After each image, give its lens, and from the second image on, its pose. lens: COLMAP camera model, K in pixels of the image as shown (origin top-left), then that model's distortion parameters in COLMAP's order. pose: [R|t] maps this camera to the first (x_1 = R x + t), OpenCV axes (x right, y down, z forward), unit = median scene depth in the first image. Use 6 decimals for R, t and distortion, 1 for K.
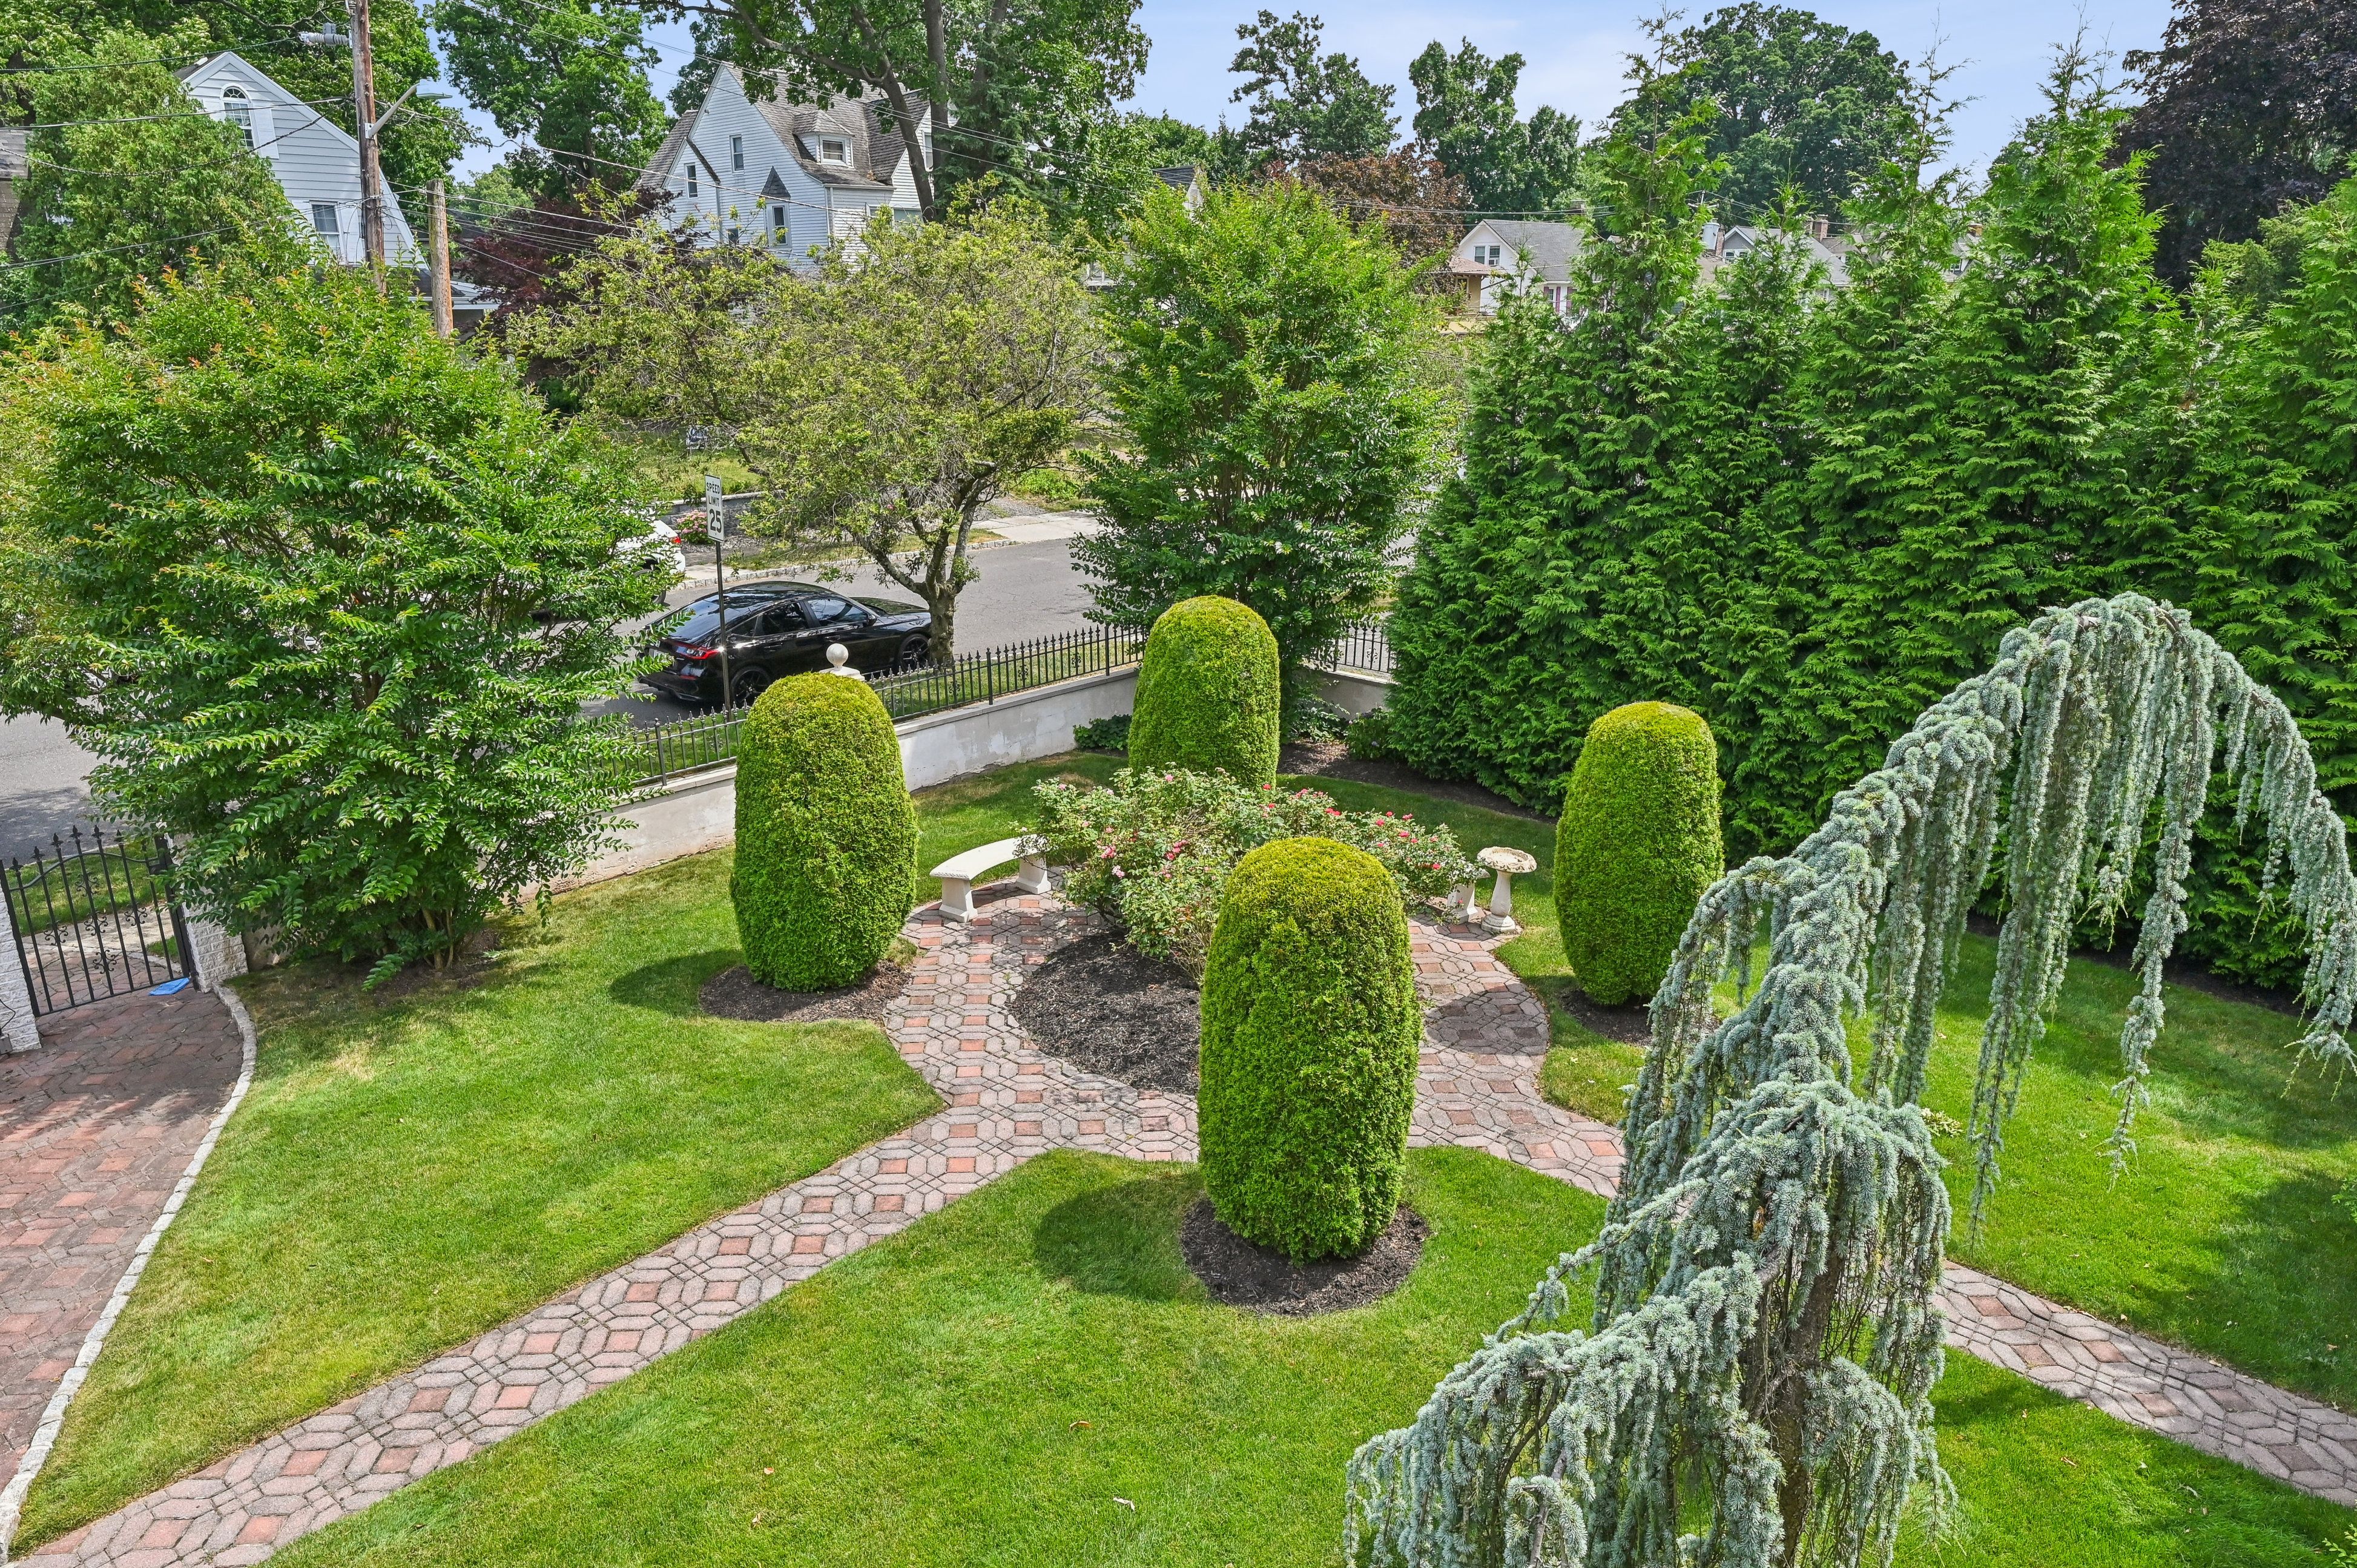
lens RADIAL K [[1533.9, 0, 1178.5], [0, 1533.9, 784.0], [0, 0, 1]] dist [0.002522, -0.008545]
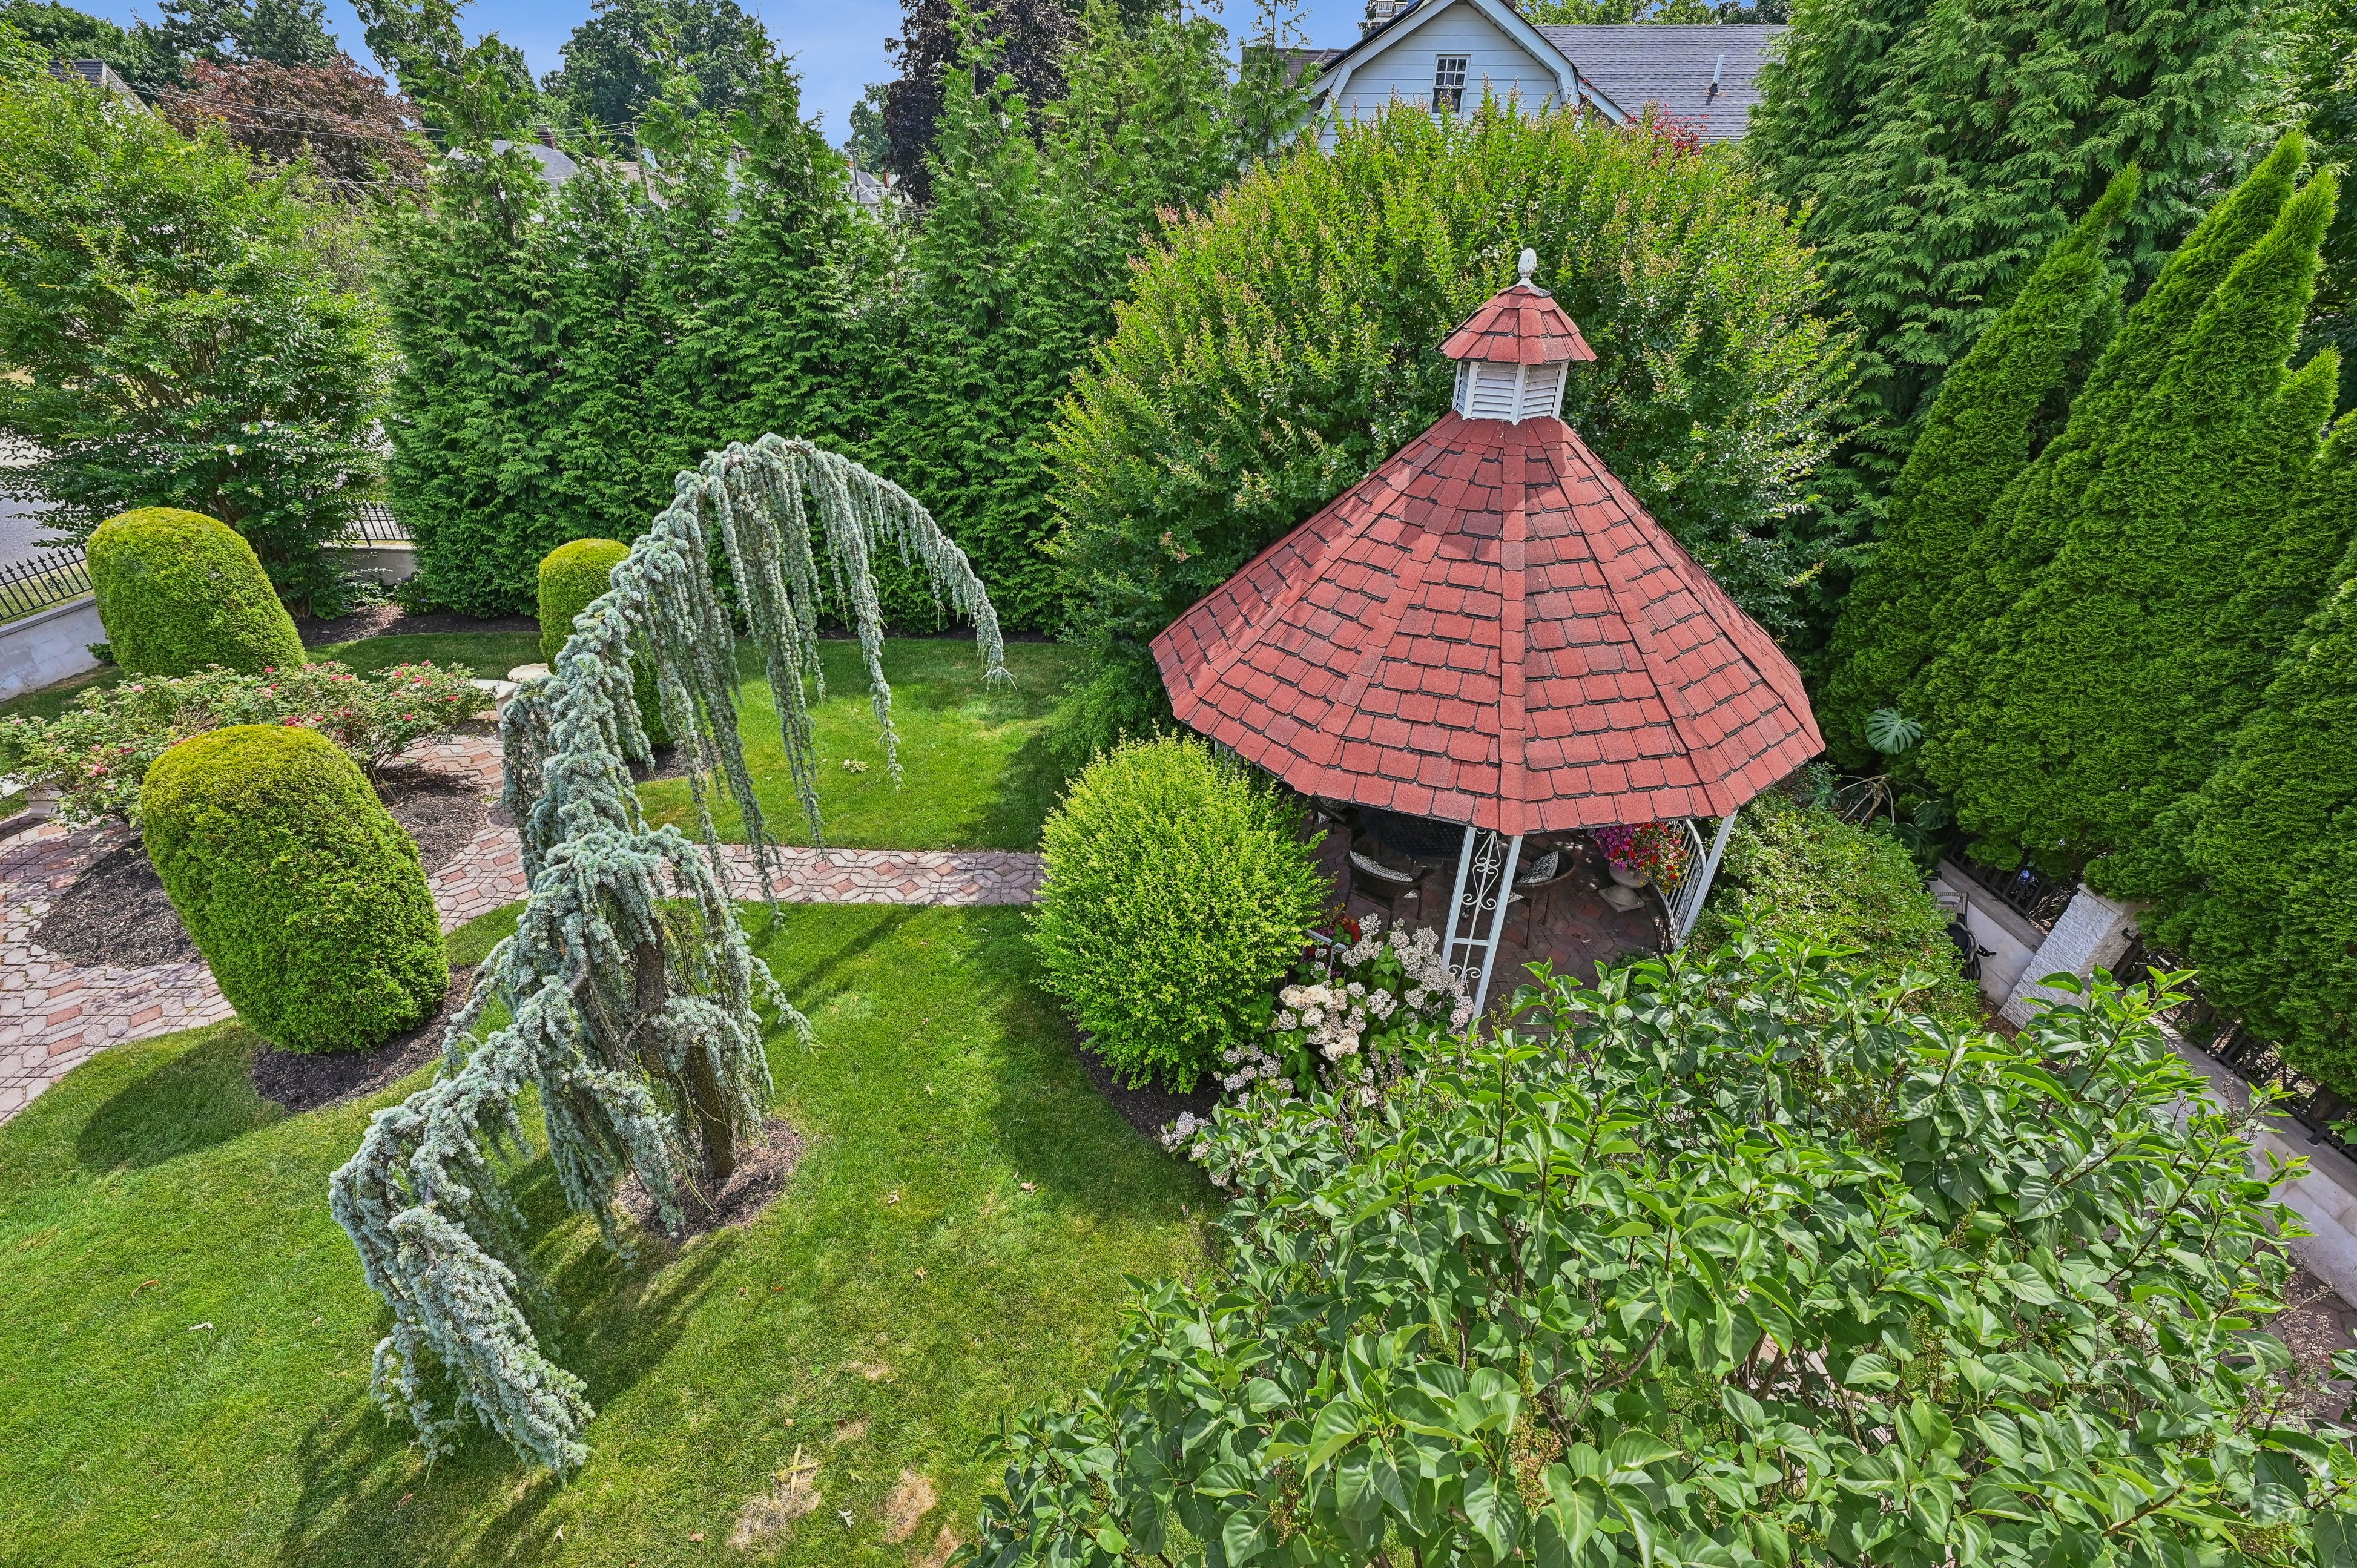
lens RADIAL K [[936.9, 0, 1174.4], [0, 936.9, 773.5], [0, 0, 1]] dist [0.000473, -0.000027]
pose [[0.746966, -0.331111, 0.576548, 0.133085], [0.188809, 0.937108, 0.293563, -0.003497], [-0.637490, -0.110425, 0.762505, 0.004169]]
